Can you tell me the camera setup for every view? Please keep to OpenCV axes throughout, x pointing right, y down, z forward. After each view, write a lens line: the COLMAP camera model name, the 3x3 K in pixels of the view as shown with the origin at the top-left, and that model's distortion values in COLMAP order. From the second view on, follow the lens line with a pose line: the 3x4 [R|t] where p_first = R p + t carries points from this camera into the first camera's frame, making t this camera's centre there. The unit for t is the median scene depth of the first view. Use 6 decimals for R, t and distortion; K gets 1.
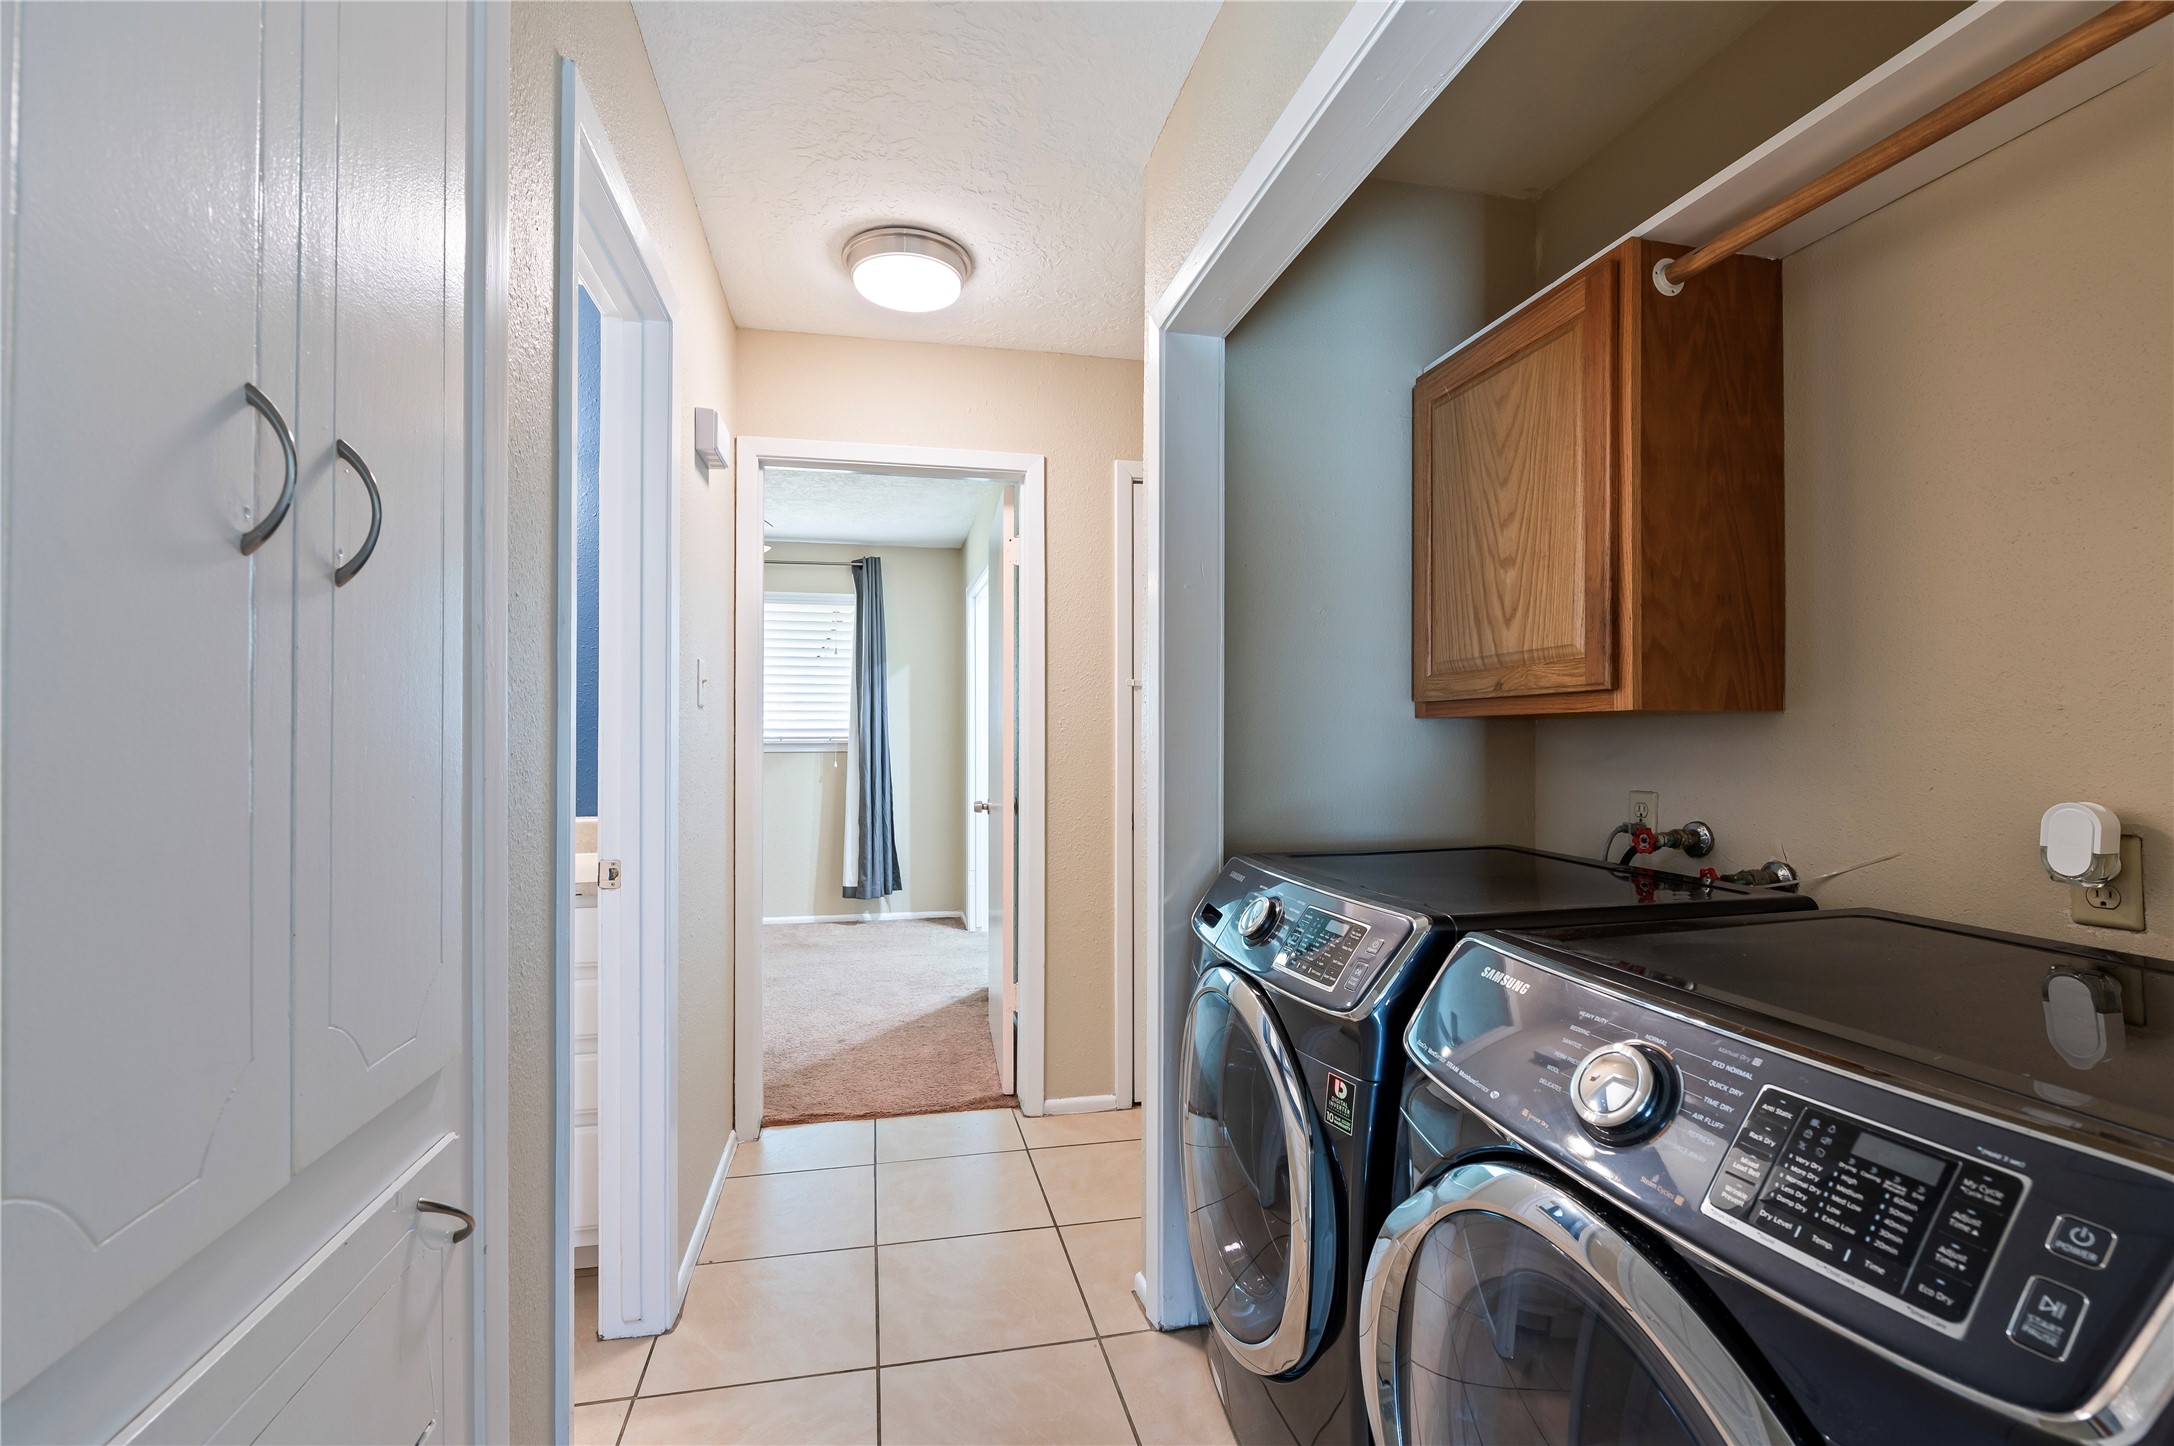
lens RADIAL K [[941.0, 0, 1077.4], [0, 941.0, 727.9], [0, 0, 1]] dist [-0.001184, -0.000149]
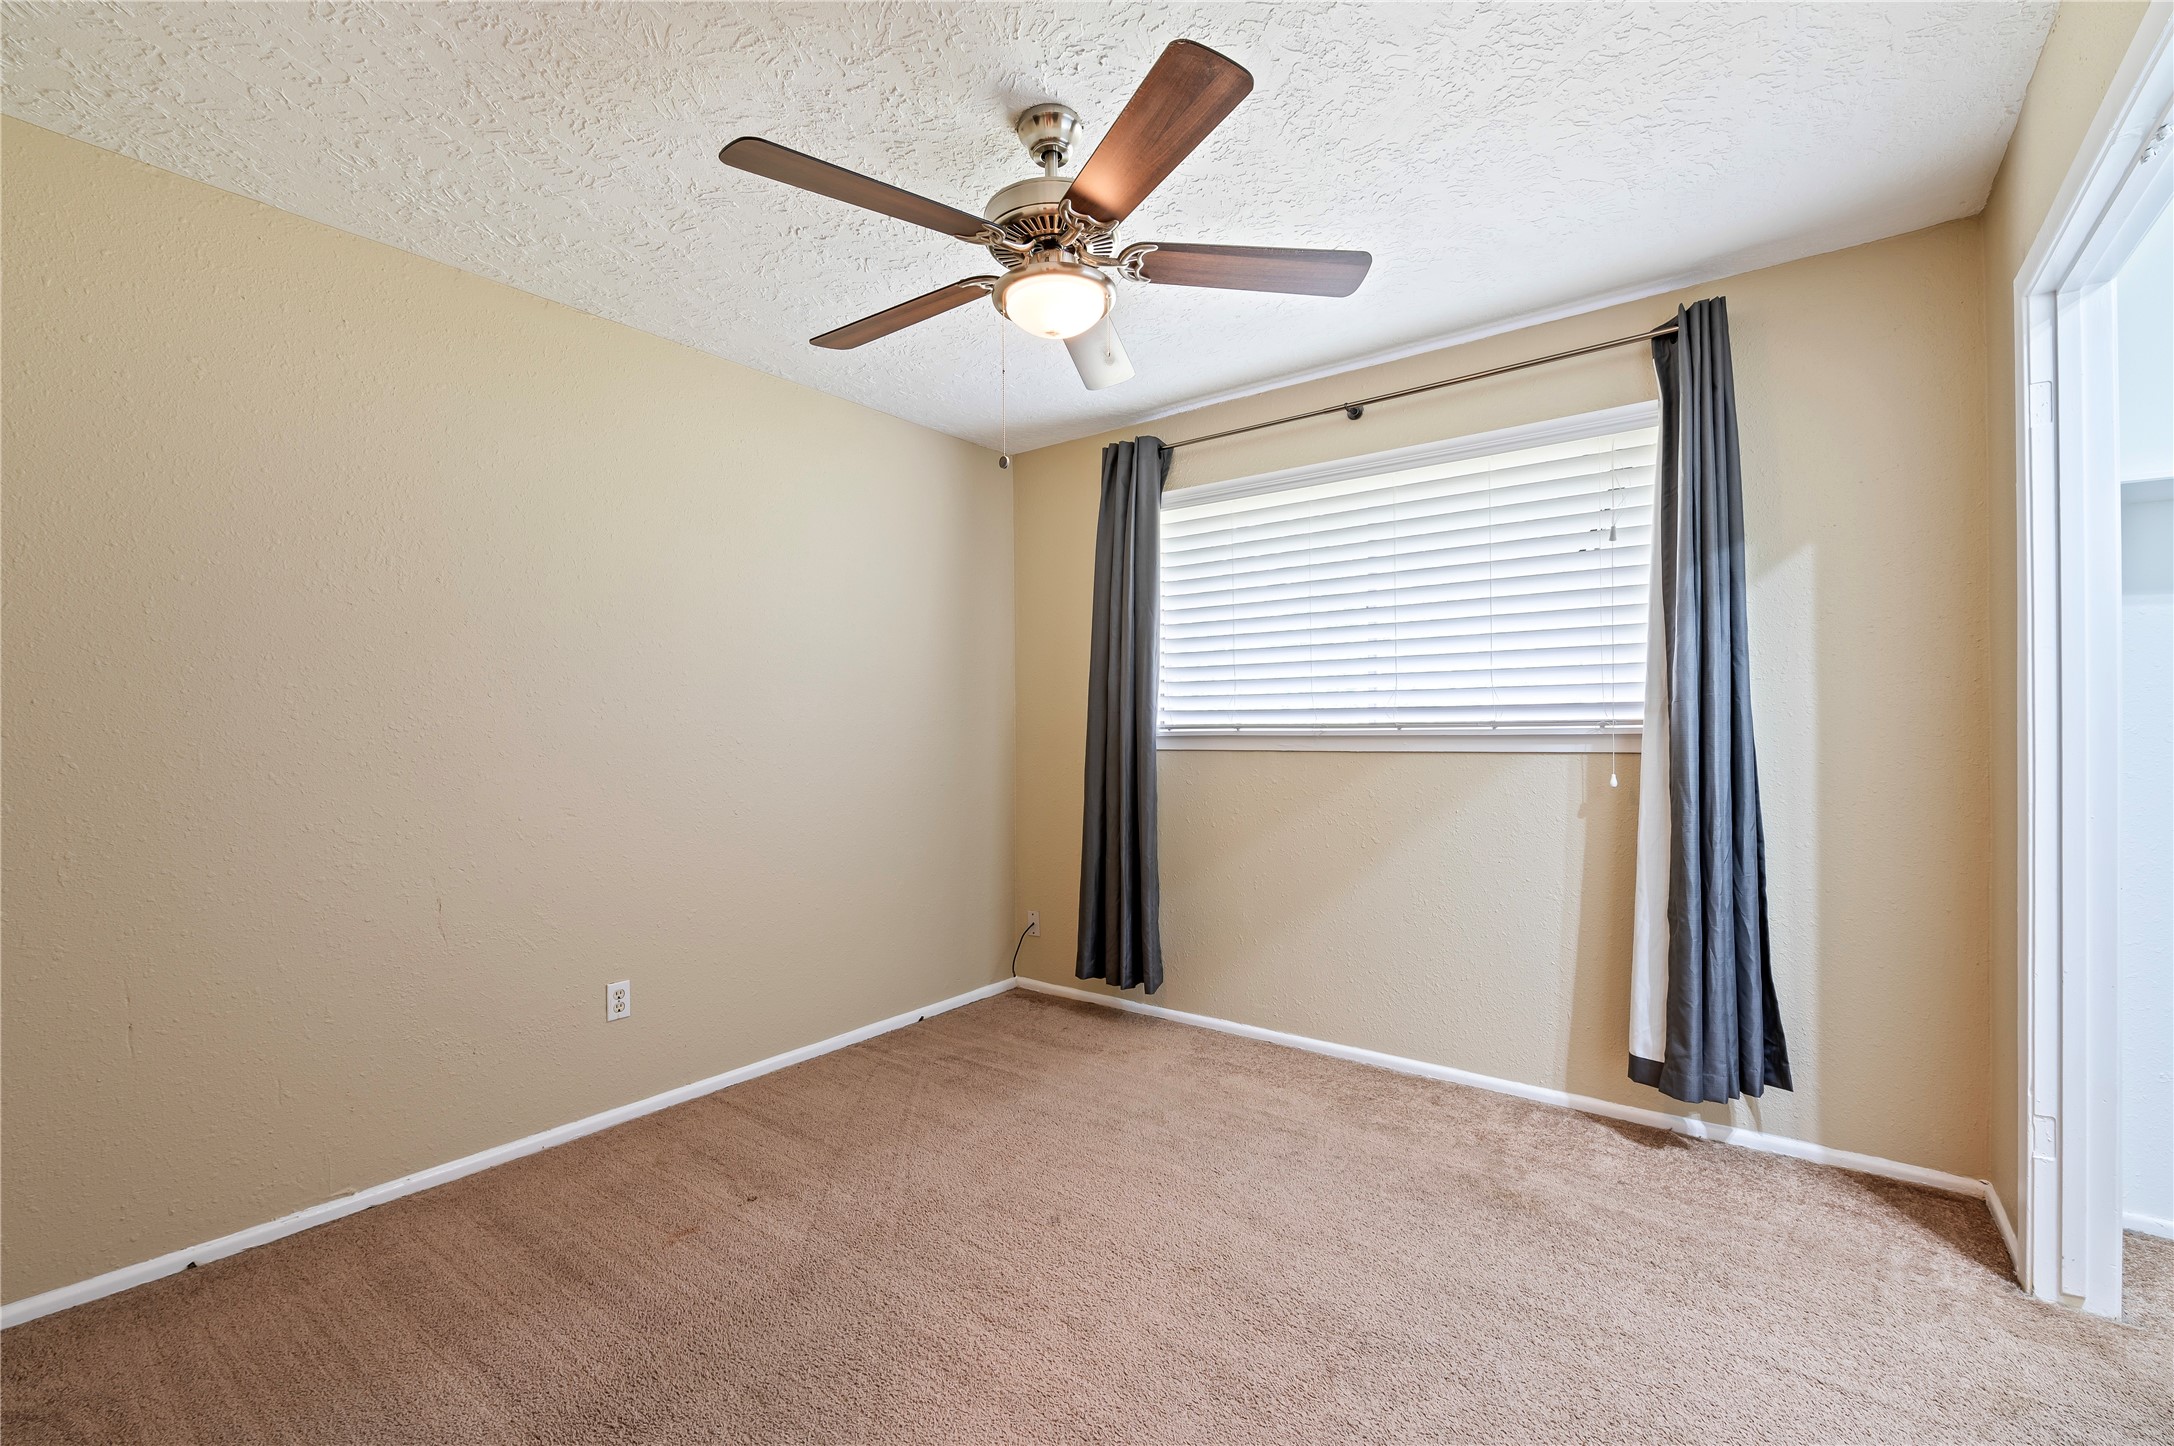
lens RADIAL K [[919.5, 0, 1099.3], [0, 919.5, 726.4], [0, 0, 1]] dist [-0.002662, -0.000684]
pose [[0.656314, -0.002422, -0.754484, -0.083108], [0.008891, 0.999950, 0.004525, 0.008189], [0.754435, -0.009678, 0.656303, 0.515504]]
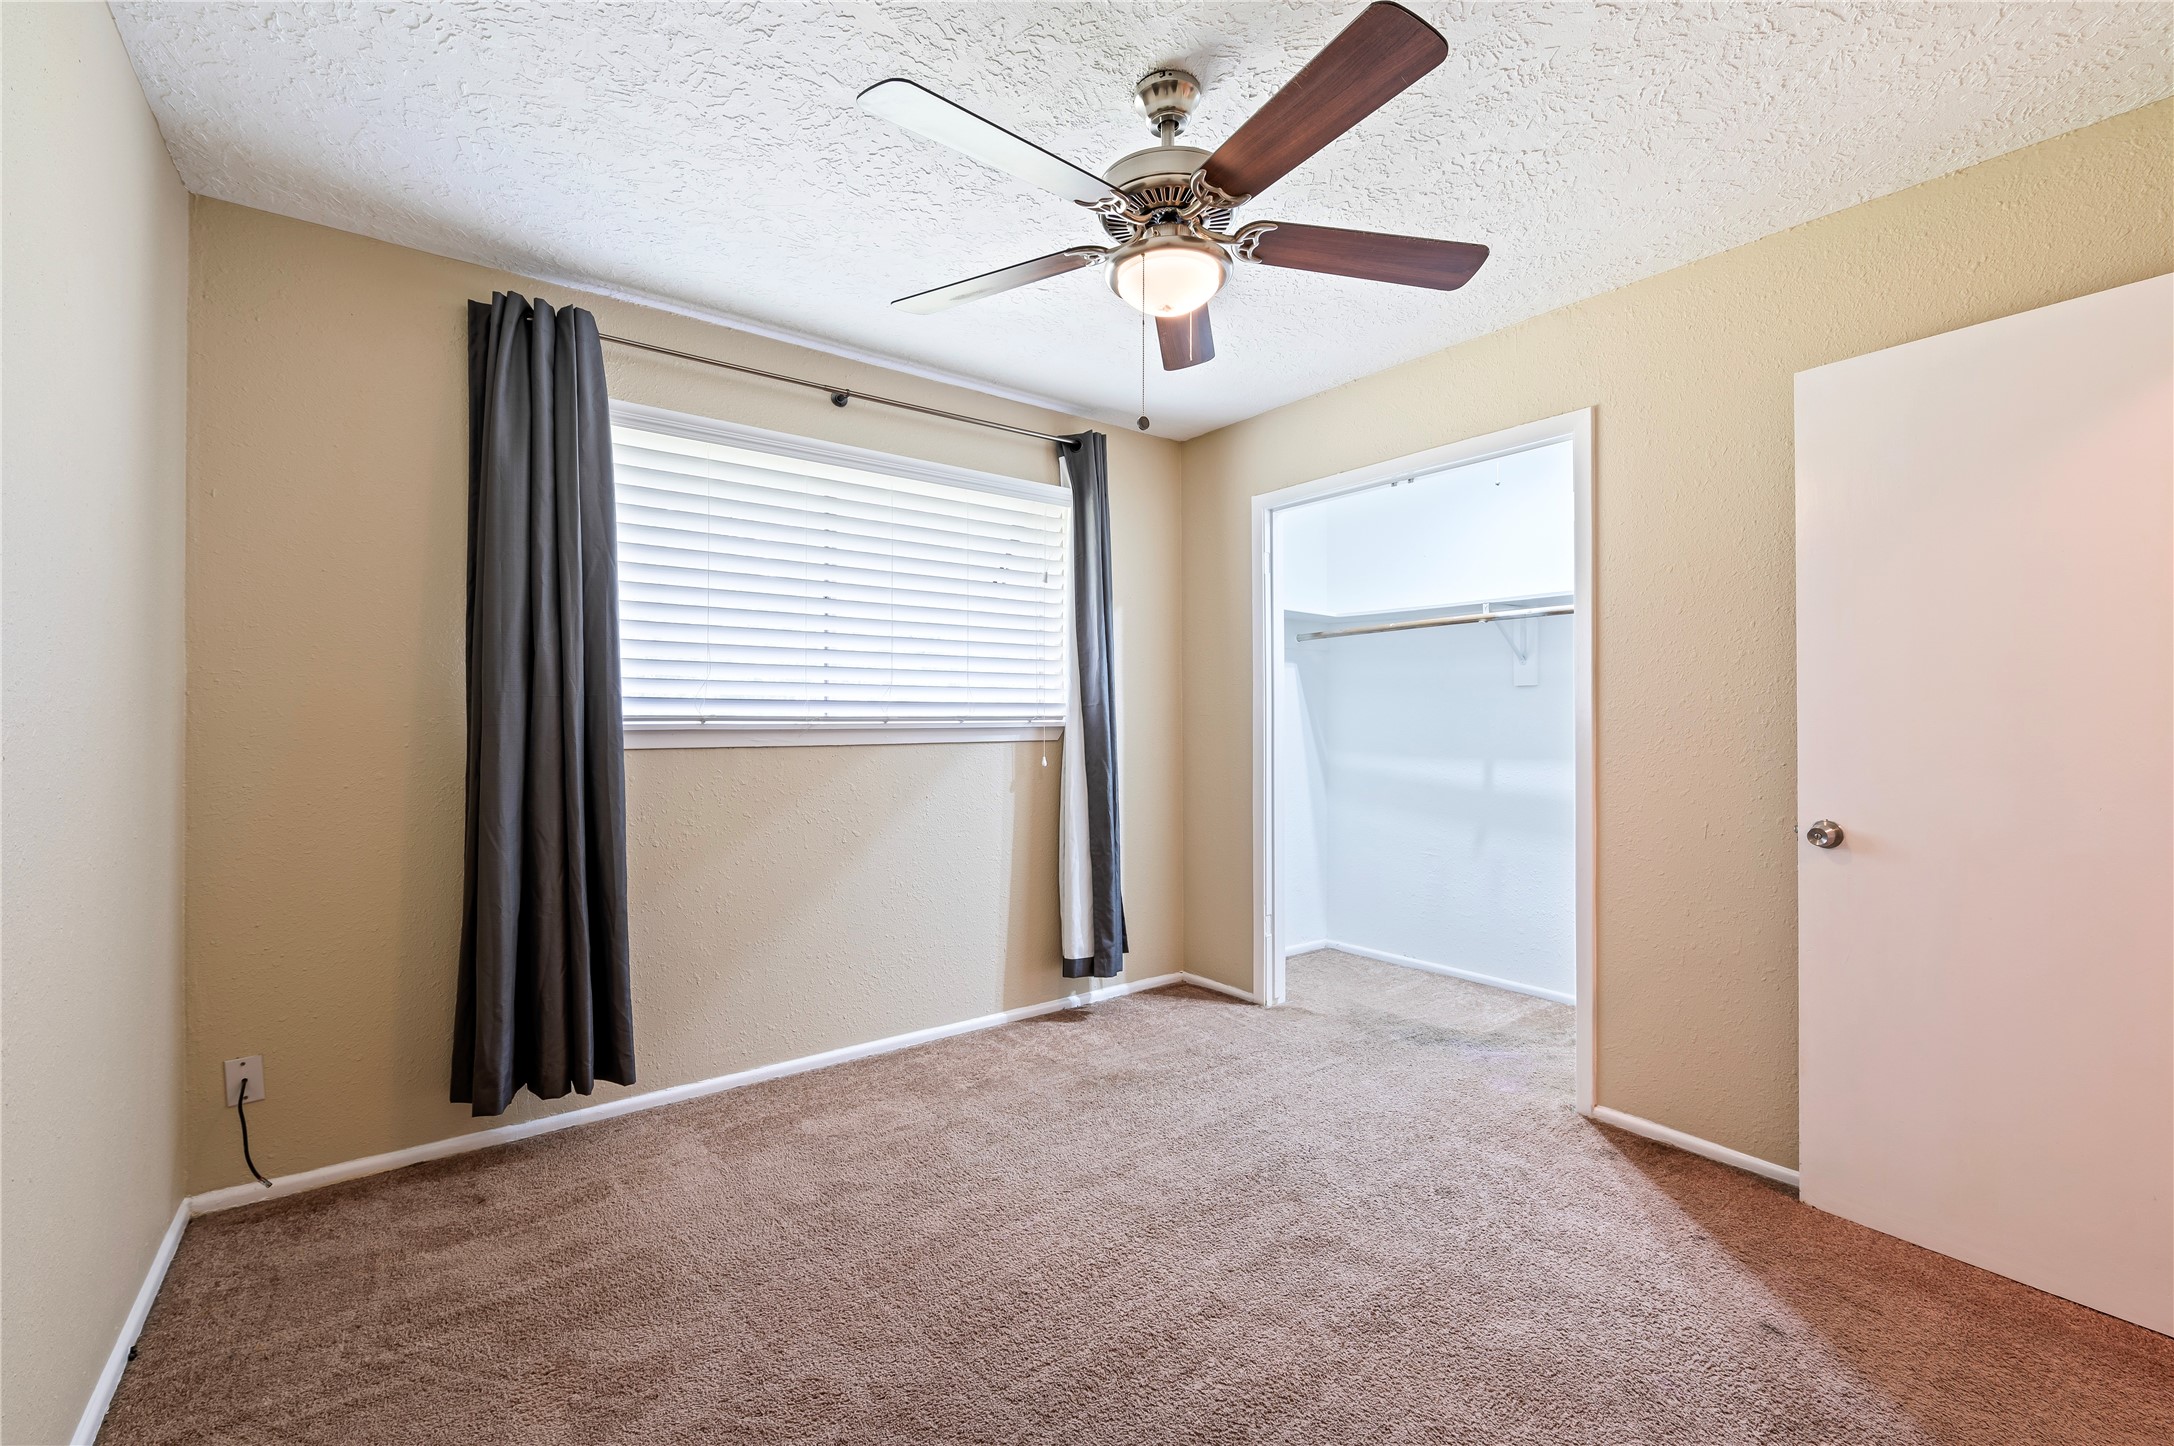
lens RADIAL K [[905.6, 0, 1090.3], [0, 905.6, 713.4], [0, 0, 1]] dist [-0.001021, -0.000179]
pose [[0.902830, 0.006761, 0.429945, -0.484238], [-0.006363, 0.999977, -0.002363, 0.008714], [-0.429951, -0.000602, 0.902852, 0.452218]]
